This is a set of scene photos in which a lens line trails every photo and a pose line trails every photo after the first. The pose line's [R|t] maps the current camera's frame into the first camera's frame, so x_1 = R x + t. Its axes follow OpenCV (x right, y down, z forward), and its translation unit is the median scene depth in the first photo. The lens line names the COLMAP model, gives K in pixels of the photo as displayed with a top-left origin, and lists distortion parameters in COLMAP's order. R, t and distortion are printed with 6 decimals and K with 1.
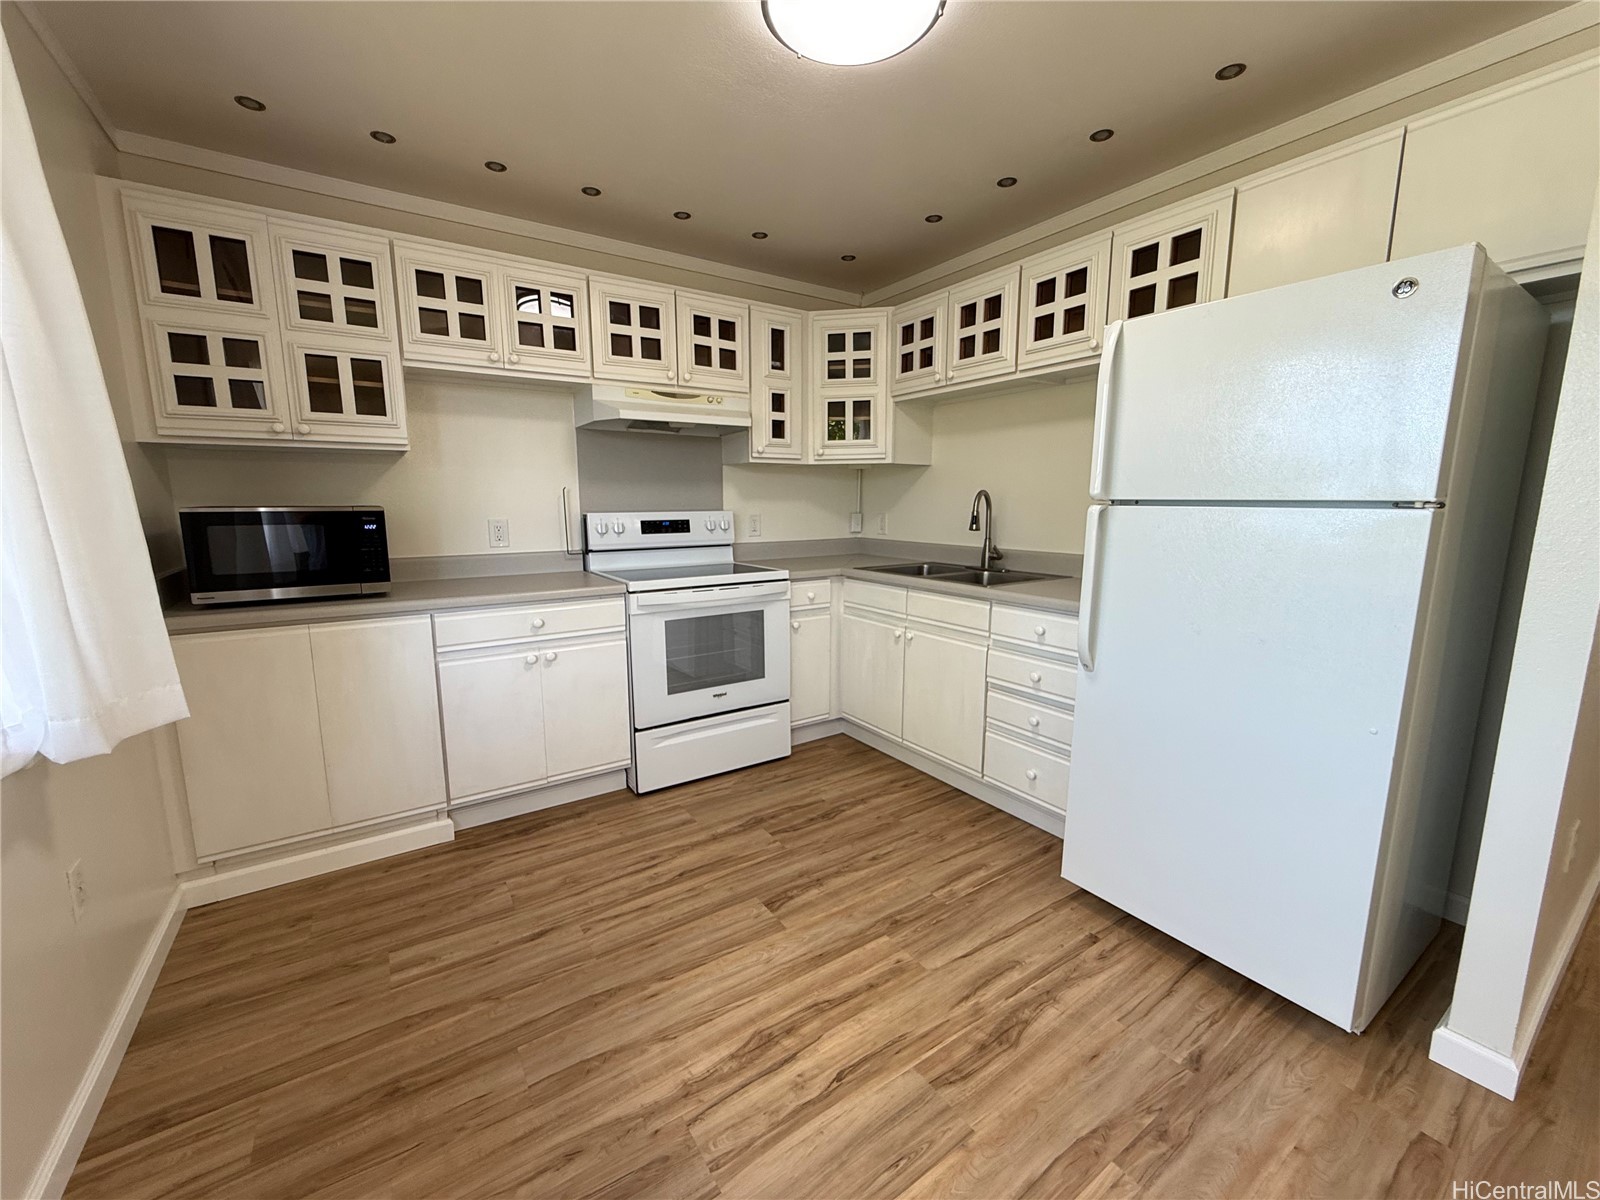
lens RADIAL K [[637.9, 0, 790.8], [0, 637.9, 600.9], [0, 0, 1]] dist [0.000920, -0.000790]
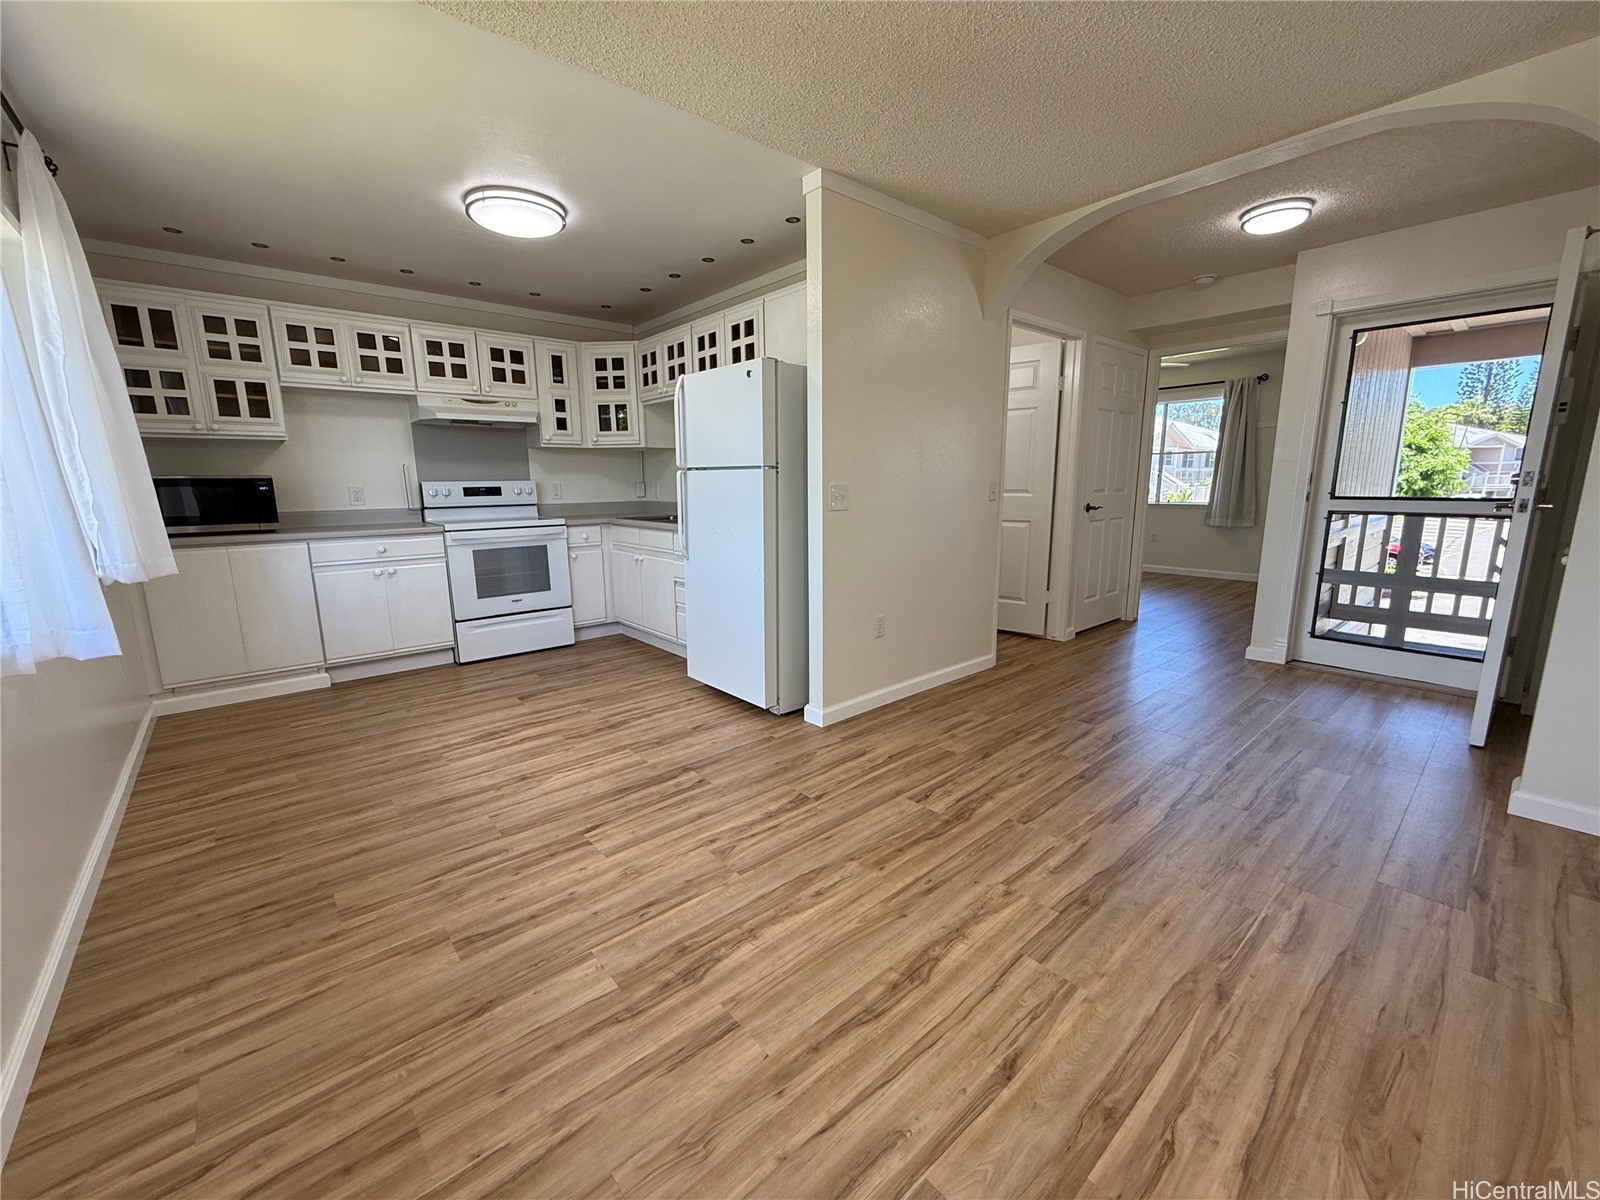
lens RADIAL K [[637.9, 0, 793.4], [0, 637.9, 600.4], [0, 0, 1]] dist [0.000920, -0.000790]
pose [[0.992038, -0.029557, 0.122419, 0.459635], [0.025881, 0.999168, 0.031514, 0.149535], [-0.123249, -0.028095, 0.991978, -0.766281]]
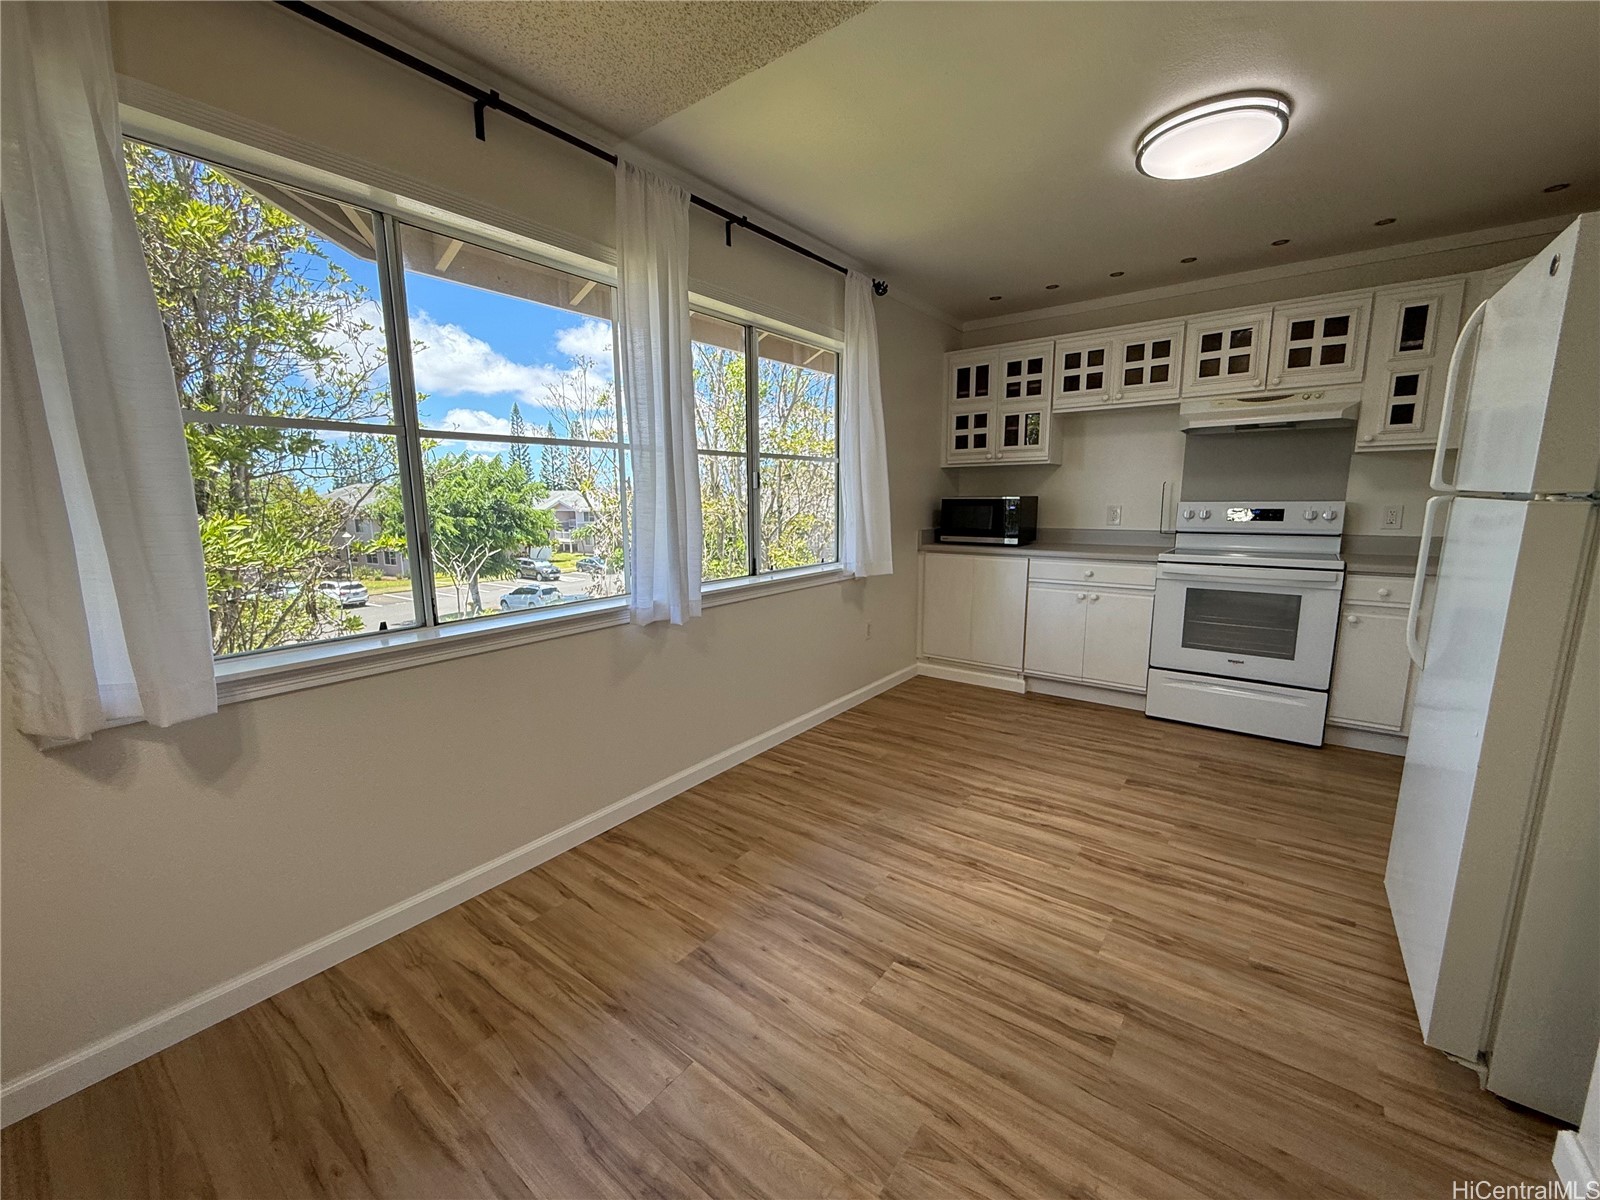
lens RADIAL K [[637.9, 0, 798.1], [0, 637.9, 600.1], [0, 0, 1]] dist [0.000920, -0.000790]
pose [[0.329479, 0.153708, -0.931567, 0.874330], [-0.137409, 0.983961, 0.113753, 0.021274], [0.934110, 0.090526, 0.345316, -0.183297]]
